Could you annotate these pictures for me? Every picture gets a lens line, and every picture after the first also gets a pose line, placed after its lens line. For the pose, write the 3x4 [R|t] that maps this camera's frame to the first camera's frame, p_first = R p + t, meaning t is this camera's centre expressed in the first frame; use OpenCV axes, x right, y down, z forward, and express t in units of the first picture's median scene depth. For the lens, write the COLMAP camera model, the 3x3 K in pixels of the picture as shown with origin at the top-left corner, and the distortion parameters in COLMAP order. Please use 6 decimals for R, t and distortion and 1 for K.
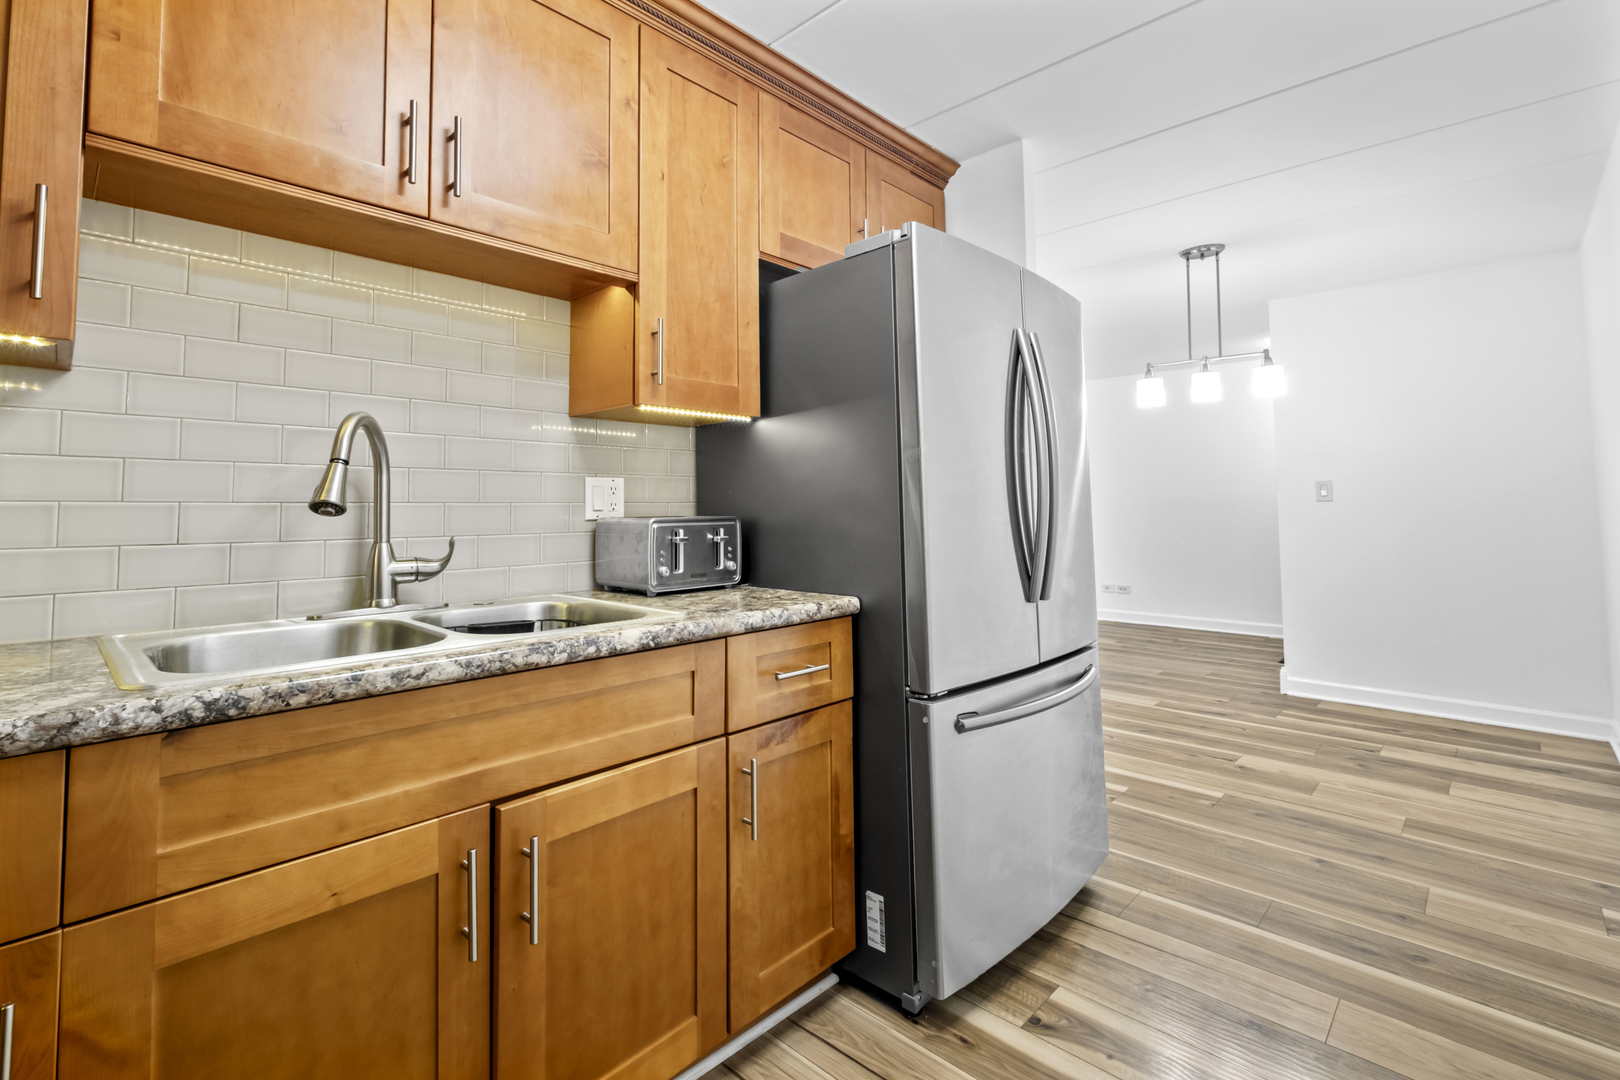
lens RADIAL K [[740.7, 0, 810.8], [0, 740.7, 457.8], [0, 0, 1]] dist [-0.000527, 0.000104]
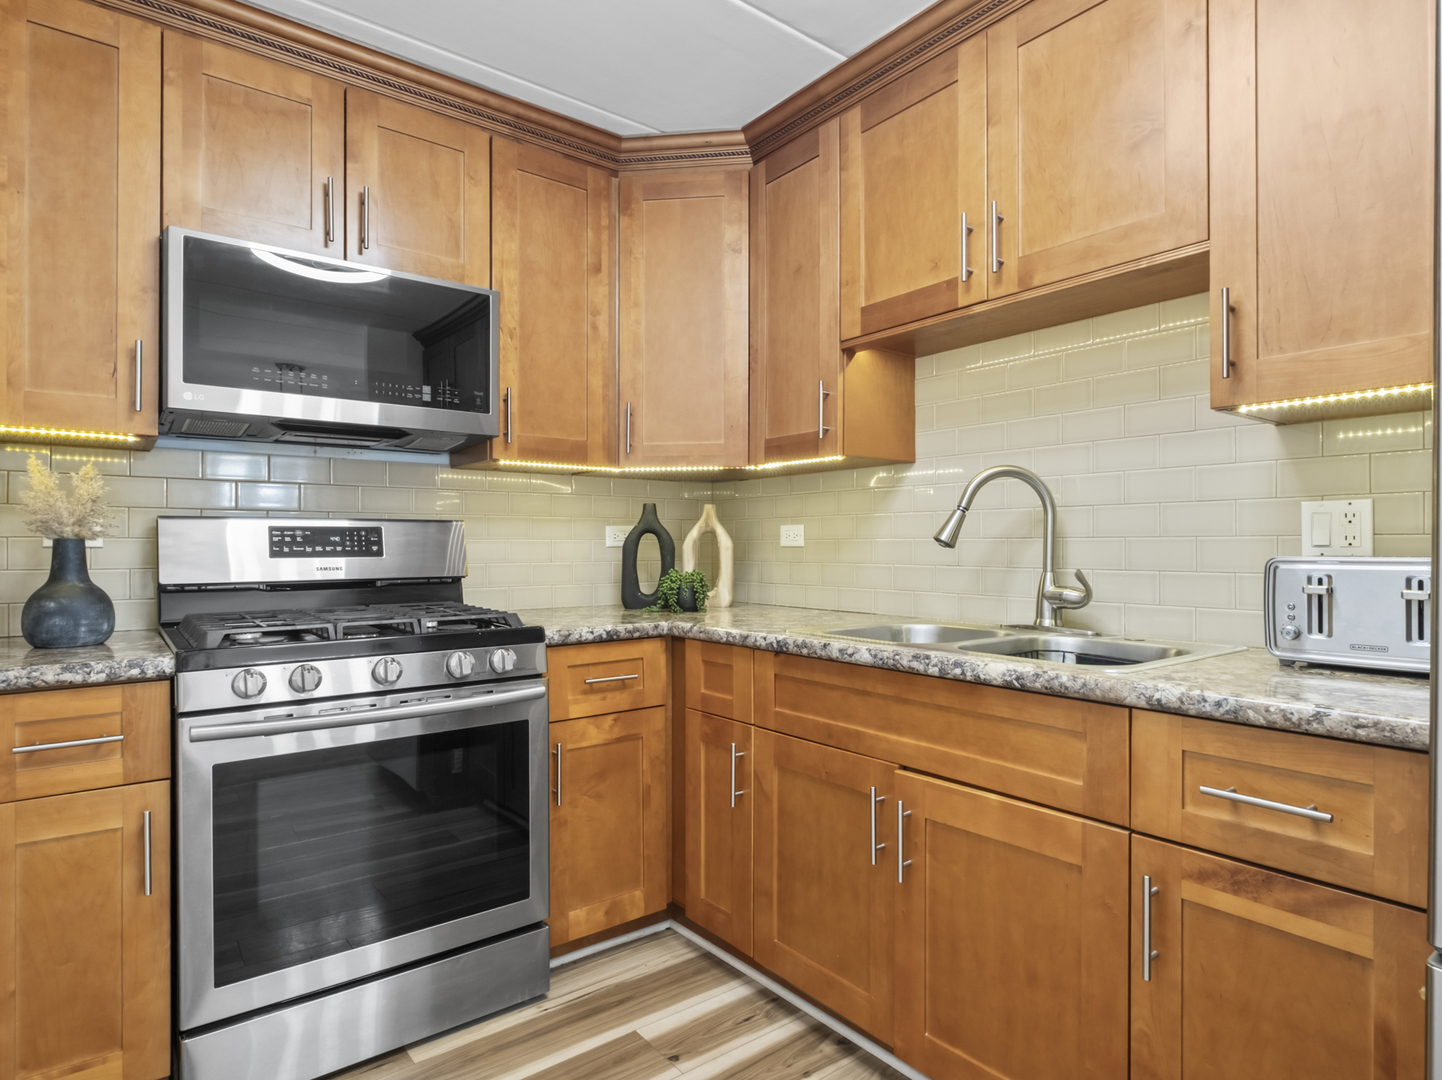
lens RADIAL K [[808.3, 0, 721.0], [0, 808.3, 540.0], [0, 0, 1]] dist [0.001620, 0.000431]
pose [[-0.154446, -0.001324, -0.988000, 0.916925], [0.067316, 0.997661, -0.011860, 0.053546], [0.985705, -0.068340, -0.153996, 0.826780]]
